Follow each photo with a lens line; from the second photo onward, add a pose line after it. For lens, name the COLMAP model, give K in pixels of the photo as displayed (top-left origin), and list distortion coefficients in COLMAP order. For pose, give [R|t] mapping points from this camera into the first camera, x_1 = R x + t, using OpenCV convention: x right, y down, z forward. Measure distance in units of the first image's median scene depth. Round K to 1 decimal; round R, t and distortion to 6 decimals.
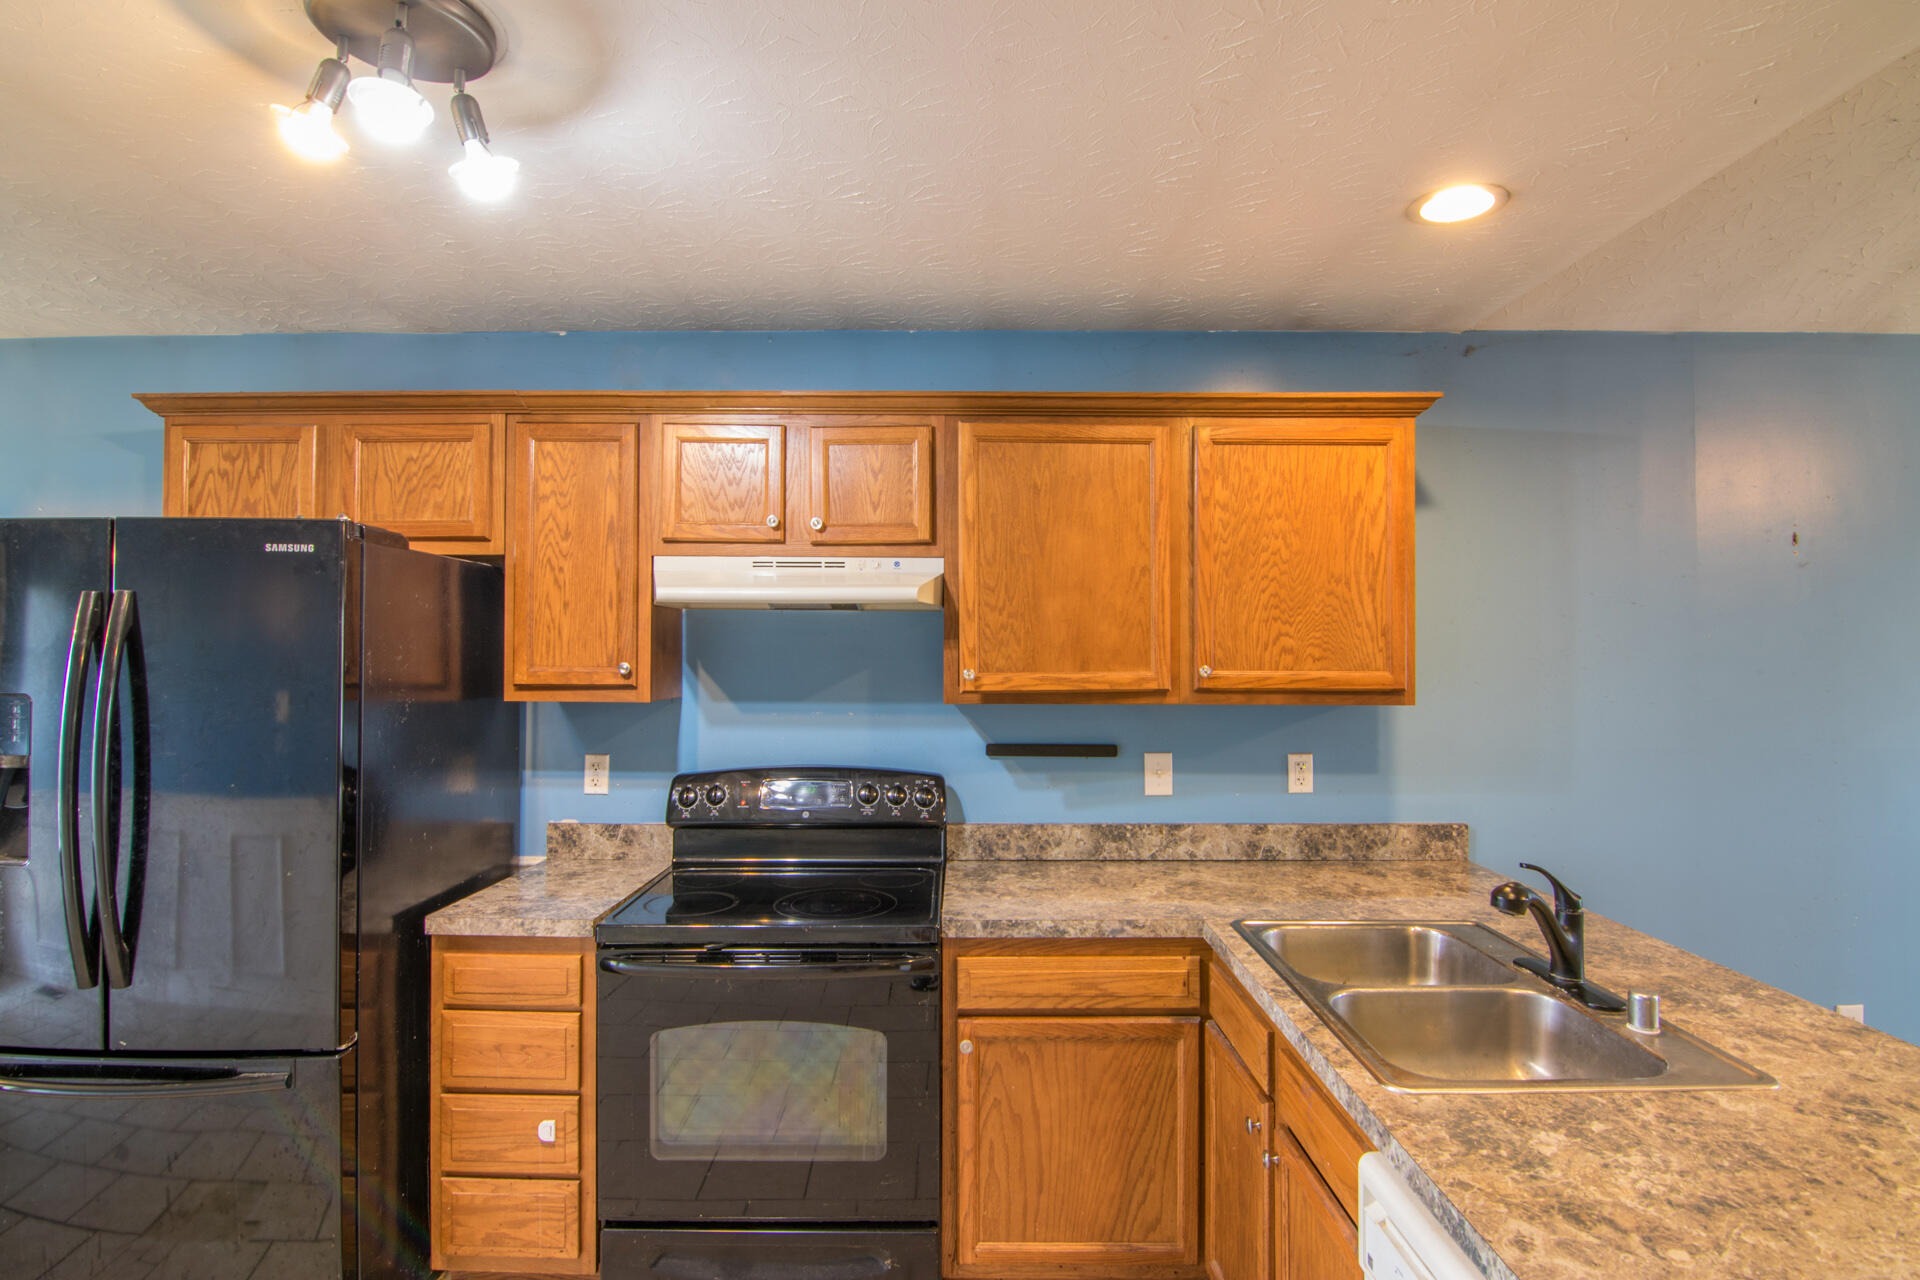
lens RADIAL K [[966.0, 0, 964.7], [0, 966.0, 640.7], [0, 0, 1]] dist [-0.012040, -0.004758]
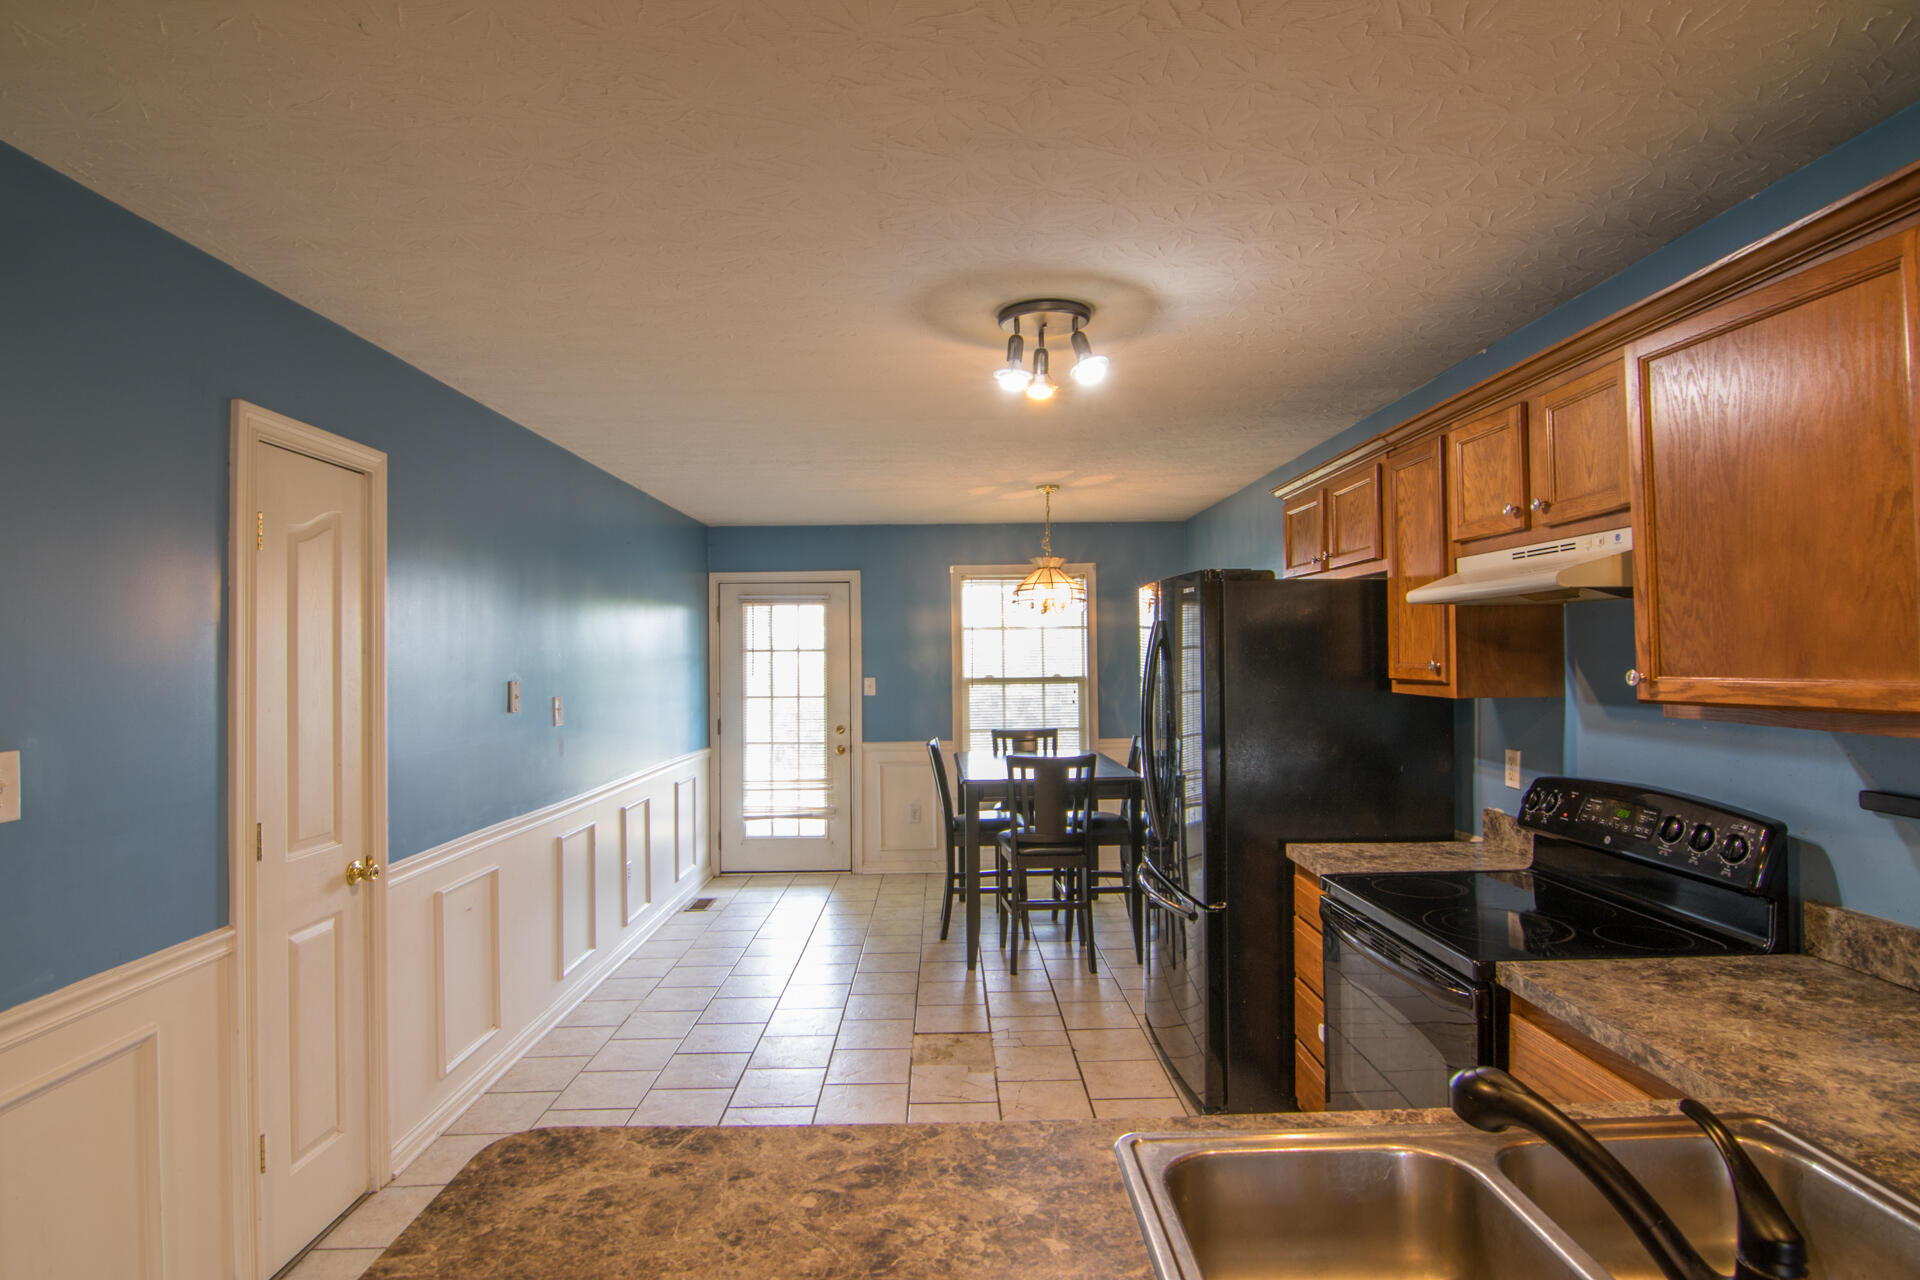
lens RADIAL K [[966.0, 0, 958.7], [0, 966.0, 646.5], [0, 0, 1]] dist [-0.012040, -0.004758]
pose [[0.017171, -0.010842, -0.999794, 0.712199], [0.022168, 0.999700, -0.010460, 0.006699], [0.999607, -0.021984, 0.017406, 0.443409]]
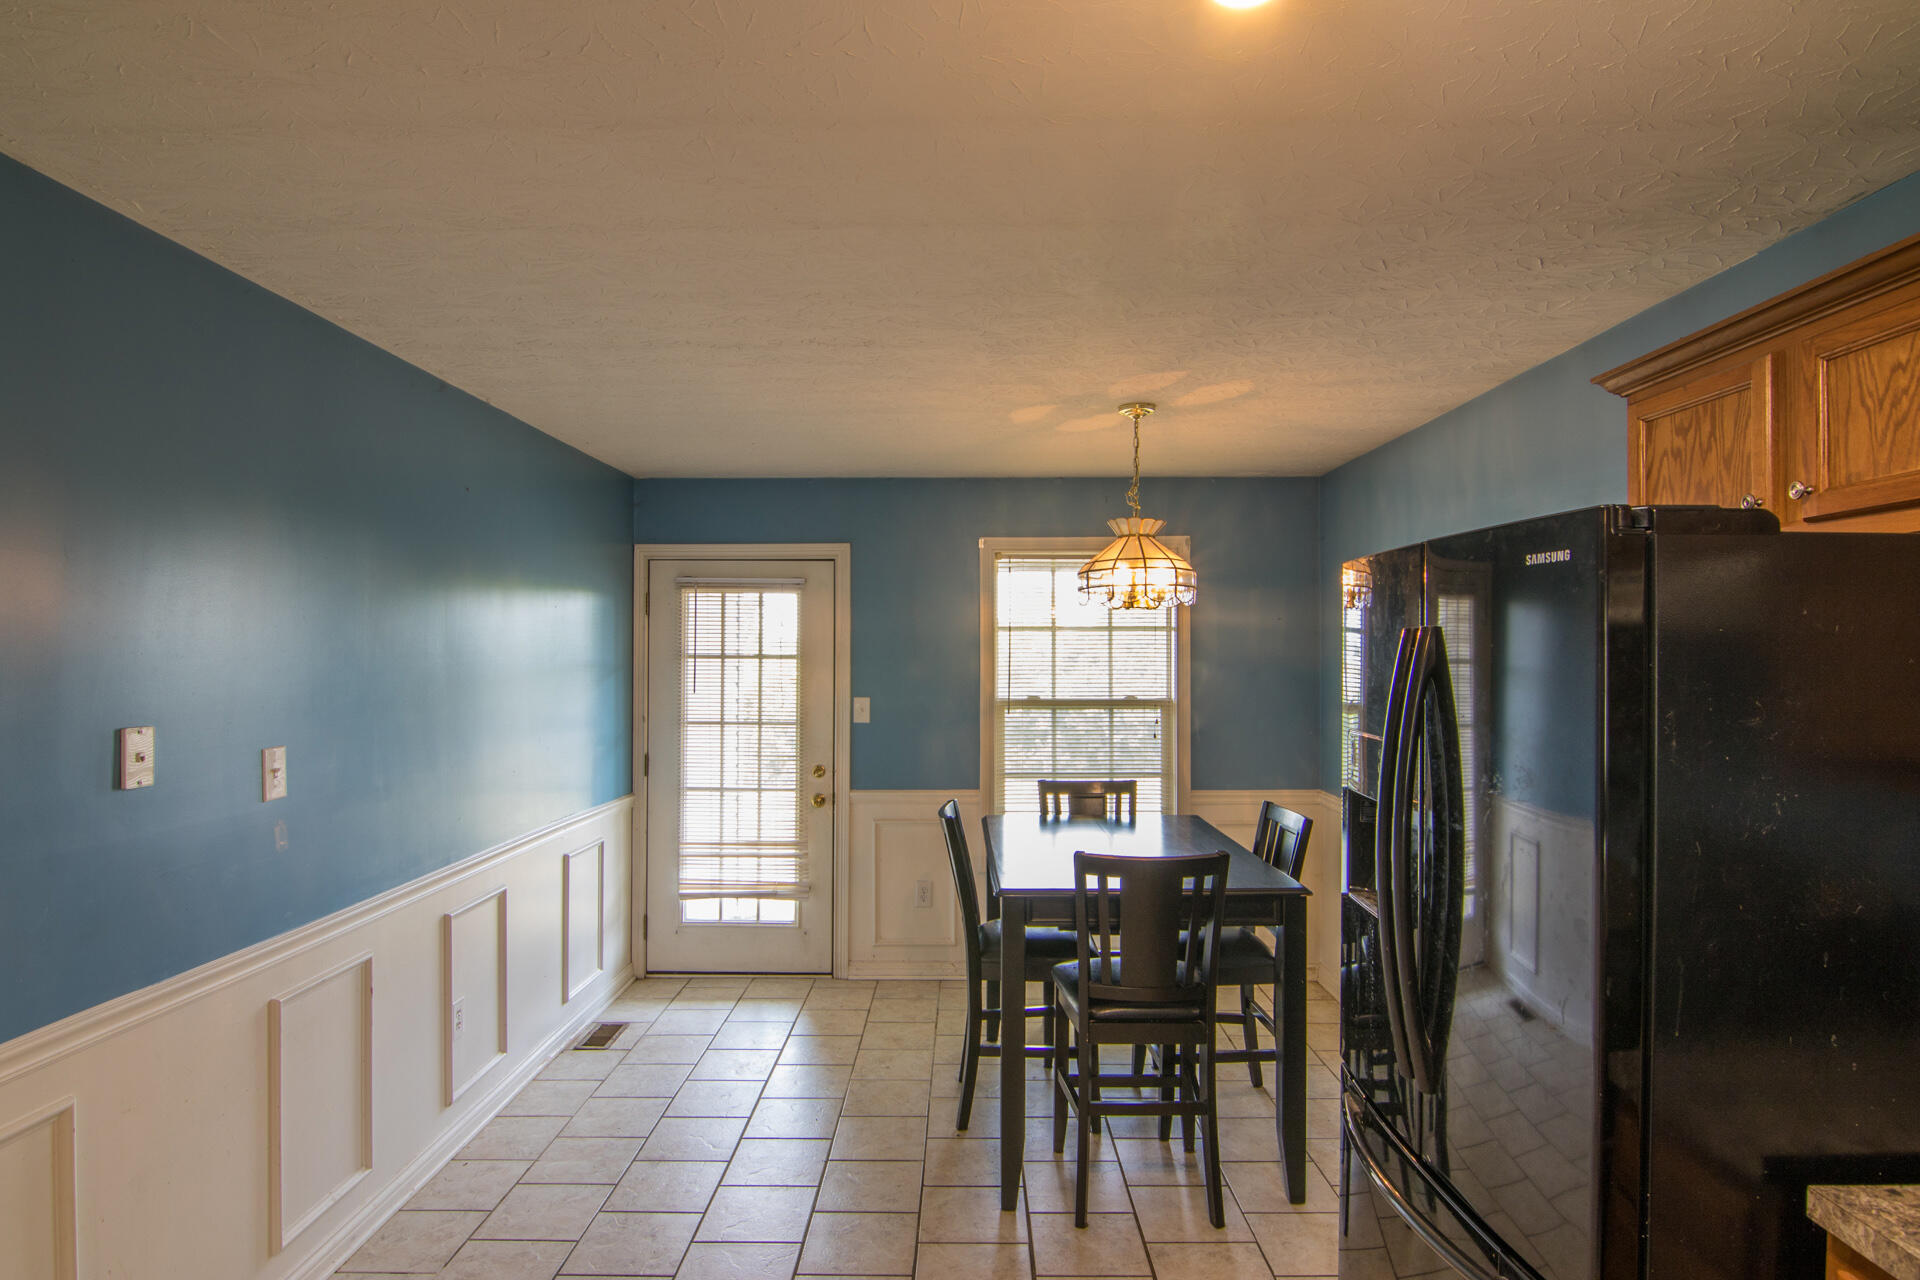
lens RADIAL K [[1041.5, 0, 955.0], [0, 1041.5, 644.0], [0, 0, 1]] dist [-0.008155, -0.002014]
pose [[-0.011542, -0.008509, -0.999897, 0.042168], [0.009596, 0.999917, -0.008620, -0.024177], [0.999887, -0.009695, -0.011460, 0.445250]]
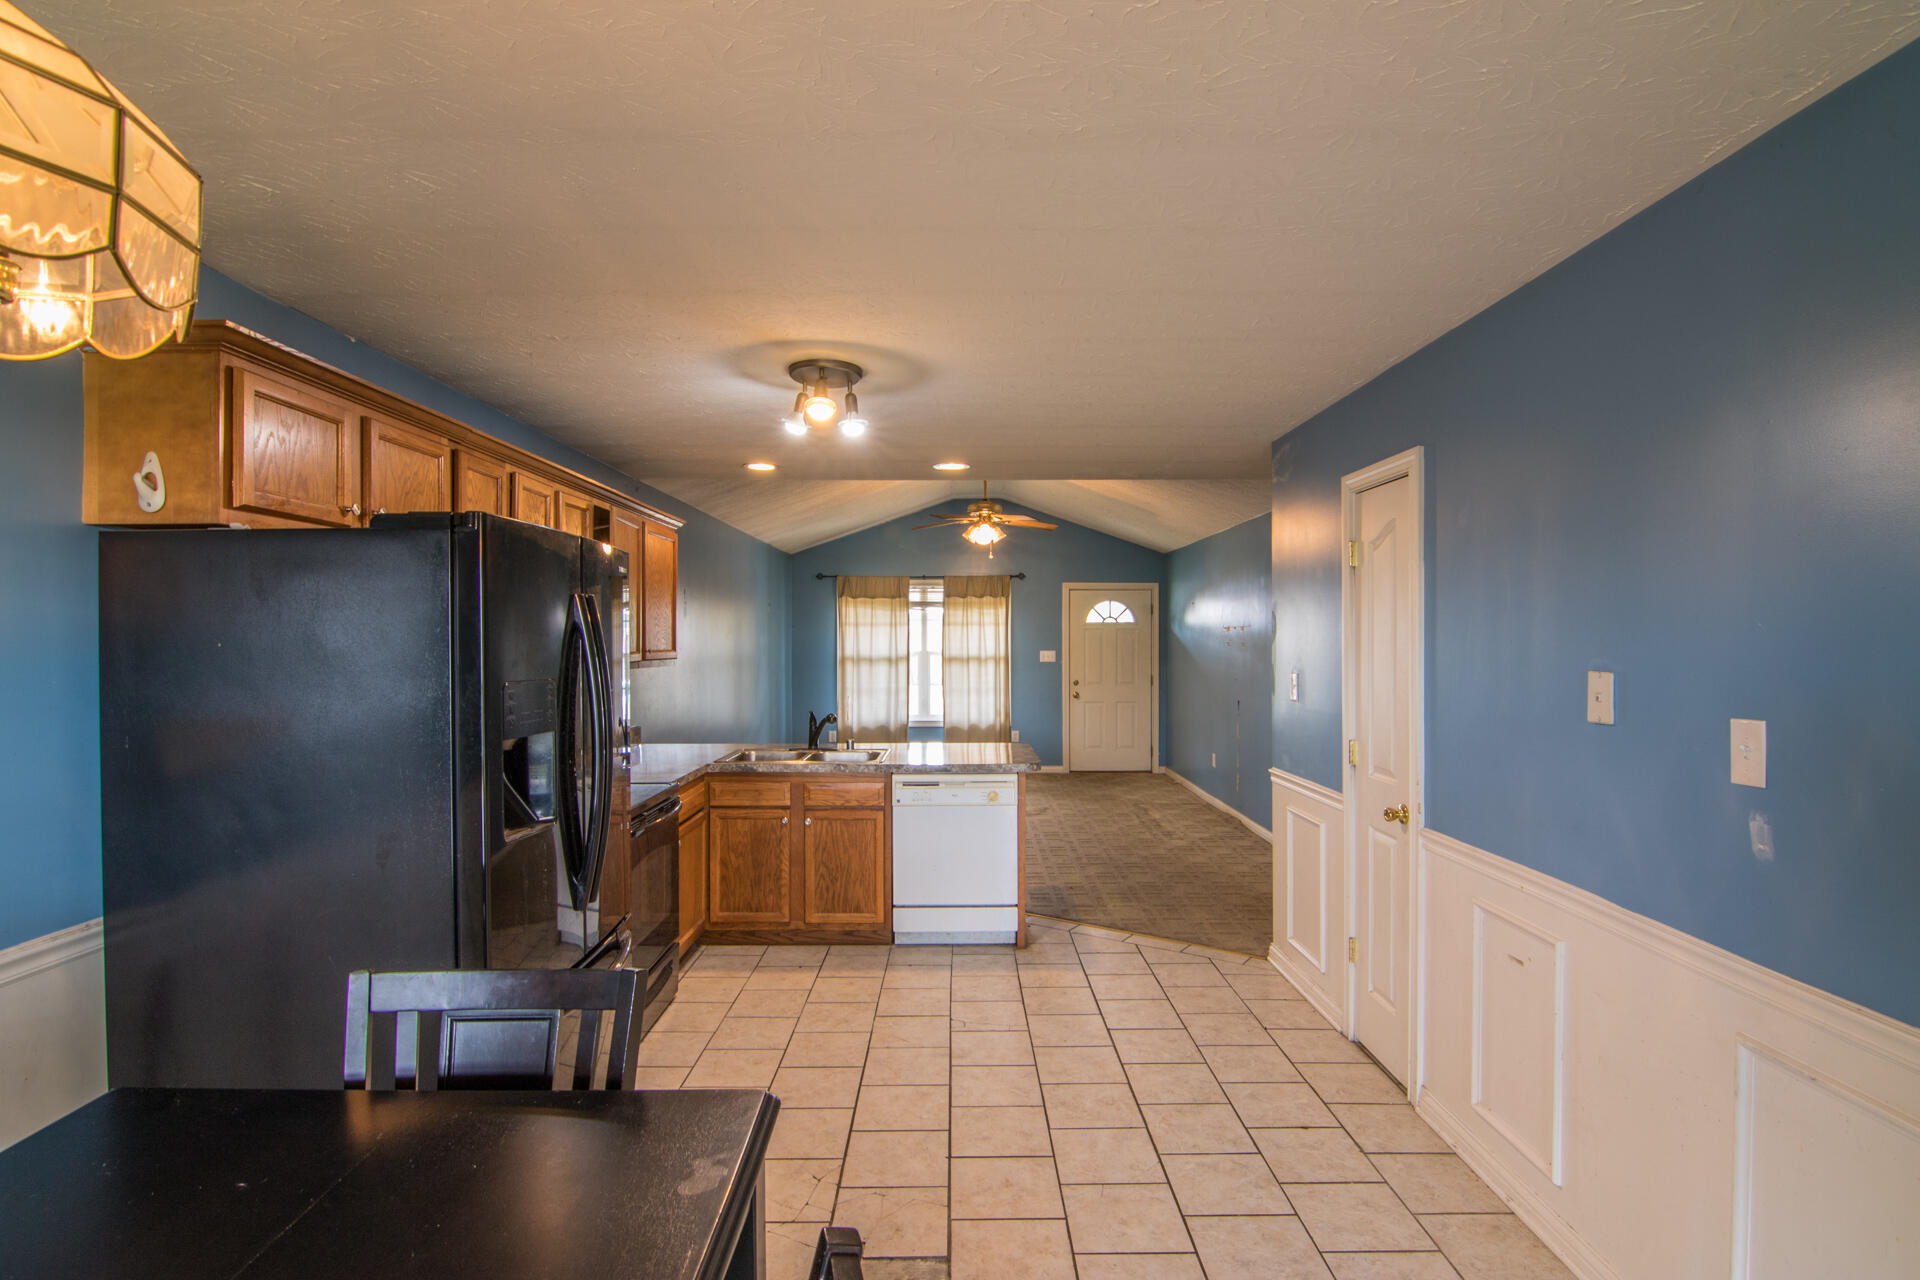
lens RADIAL K [[966.0, 0, 961.6], [0, 966.0, 639.2], [0, 0, 1]] dist [-0.012040, -0.004758]
pose [[-0.017752, -0.005350, 0.999828, -1.679592], [-0.013926, 0.999890, 0.005103, -0.004431], [-0.999745, -0.013833, -0.017824, 0.387087]]
